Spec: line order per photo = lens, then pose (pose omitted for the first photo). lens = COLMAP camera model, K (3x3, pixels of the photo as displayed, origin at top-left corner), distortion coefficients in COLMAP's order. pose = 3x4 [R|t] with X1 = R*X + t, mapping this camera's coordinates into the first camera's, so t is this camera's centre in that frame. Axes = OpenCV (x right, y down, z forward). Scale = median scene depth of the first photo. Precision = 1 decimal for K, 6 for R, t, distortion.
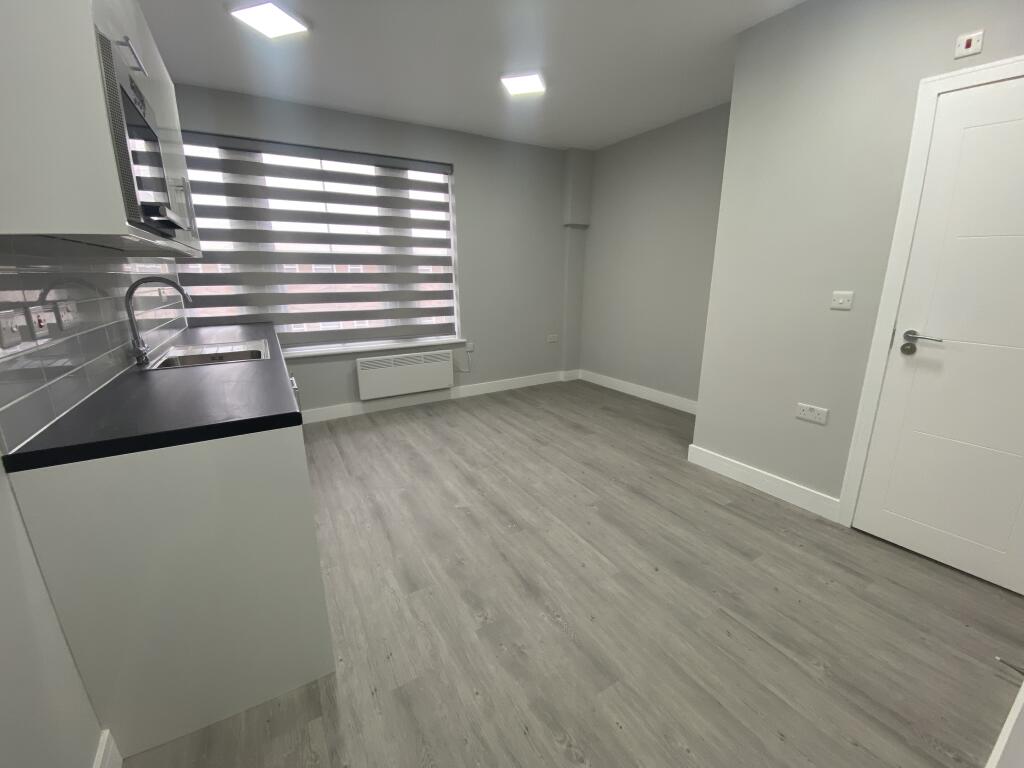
lens RADIAL K [[410.9, 0, 510.1], [0, 410.9, 378.5], [0, 0, 1]] dist [0.038549, -0.028228]
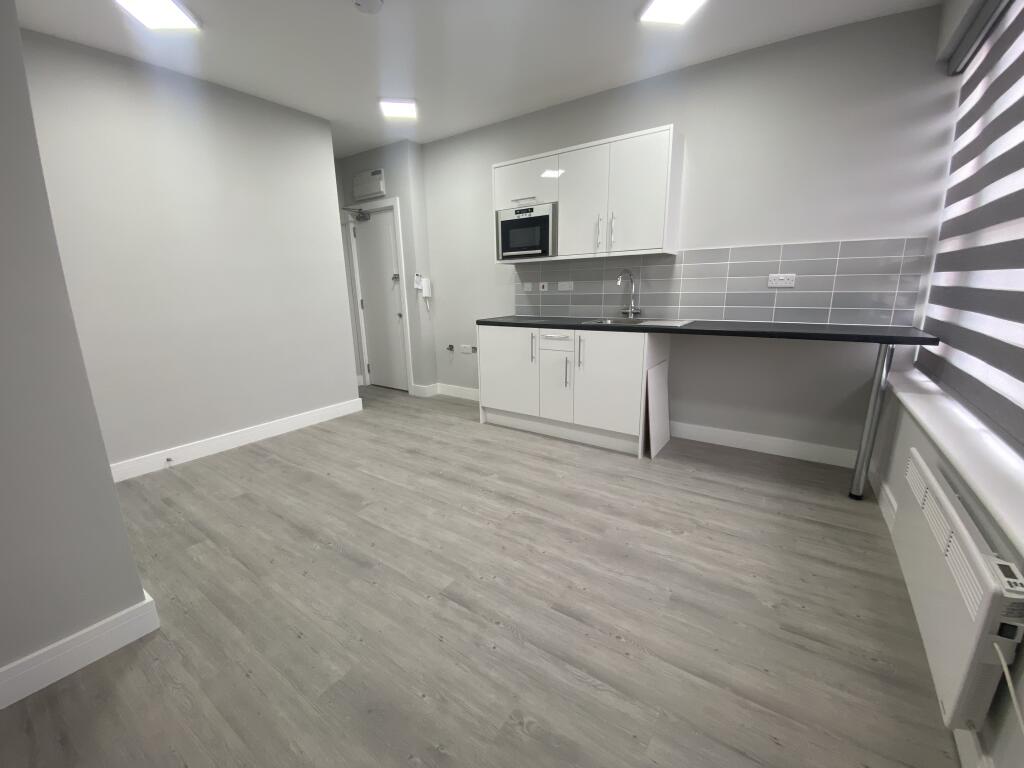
lens RADIAL K [[410.9, 0, 510.1], [0, 410.9, 378.5], [0, 0, 1]] dist [0.038549, -0.028228]
pose [[-0.907874, 0.116452, -0.402746, 0.232623], [-0.076411, 0.898596, 0.432073, -0.377337], [0.412222, 0.423042, -0.806913, 1.660831]]
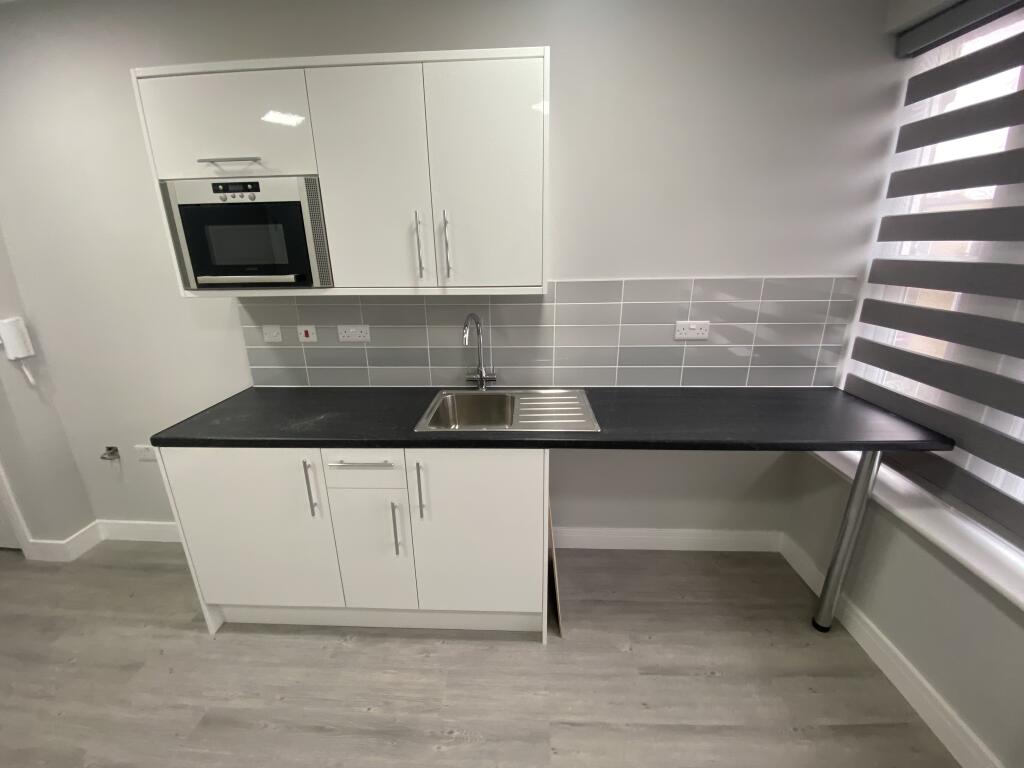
lens RADIAL K [[410.9, 0, 510.1], [0, 410.9, 378.5], [0, 0, 1]] dist [0.038549, -0.028228]
pose [[-0.544407, 0.261644, -0.796971, -0.060522], [-0.182455, 0.890424, 0.416959, -0.367596], [0.818737, 0.372407, -0.437015, 1.087882]]
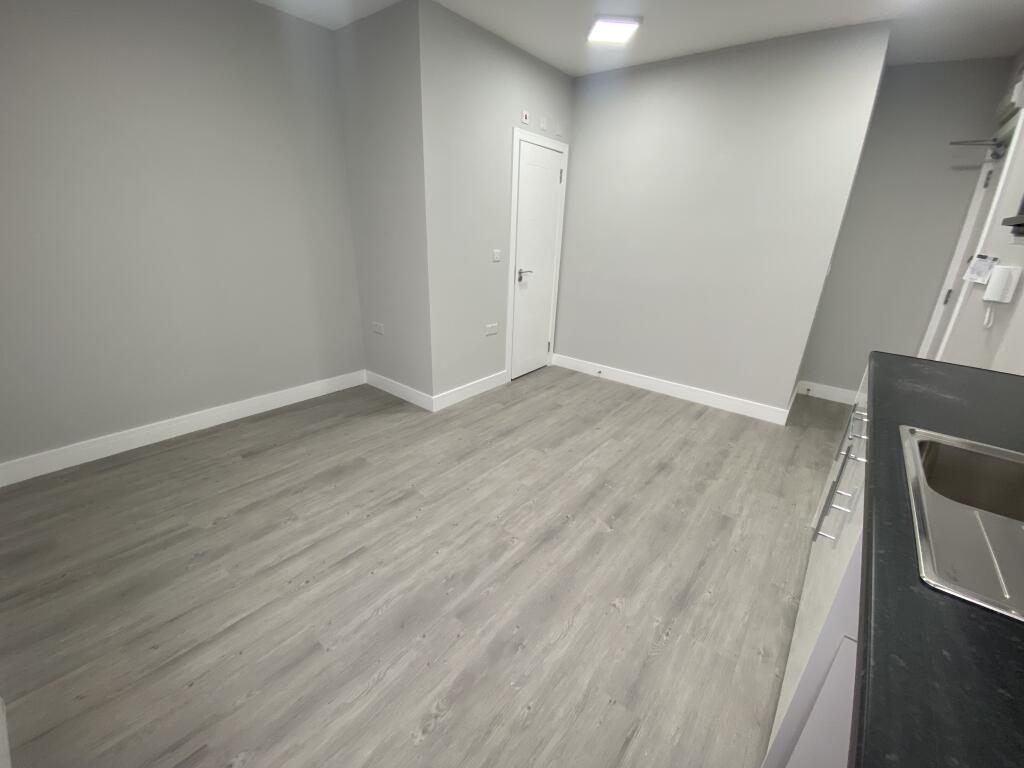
lens RADIAL K [[410.9, 0, 510.1], [0, 410.9, 378.5], [0, 0, 1]] dist [0.038549, -0.028228]
pose [[-0.342209, -0.325482, 0.881450, -0.648840], [0.196080, 0.892699, 0.405761, -0.322226], [-0.918937, 0.311689, -0.241669, 1.191697]]
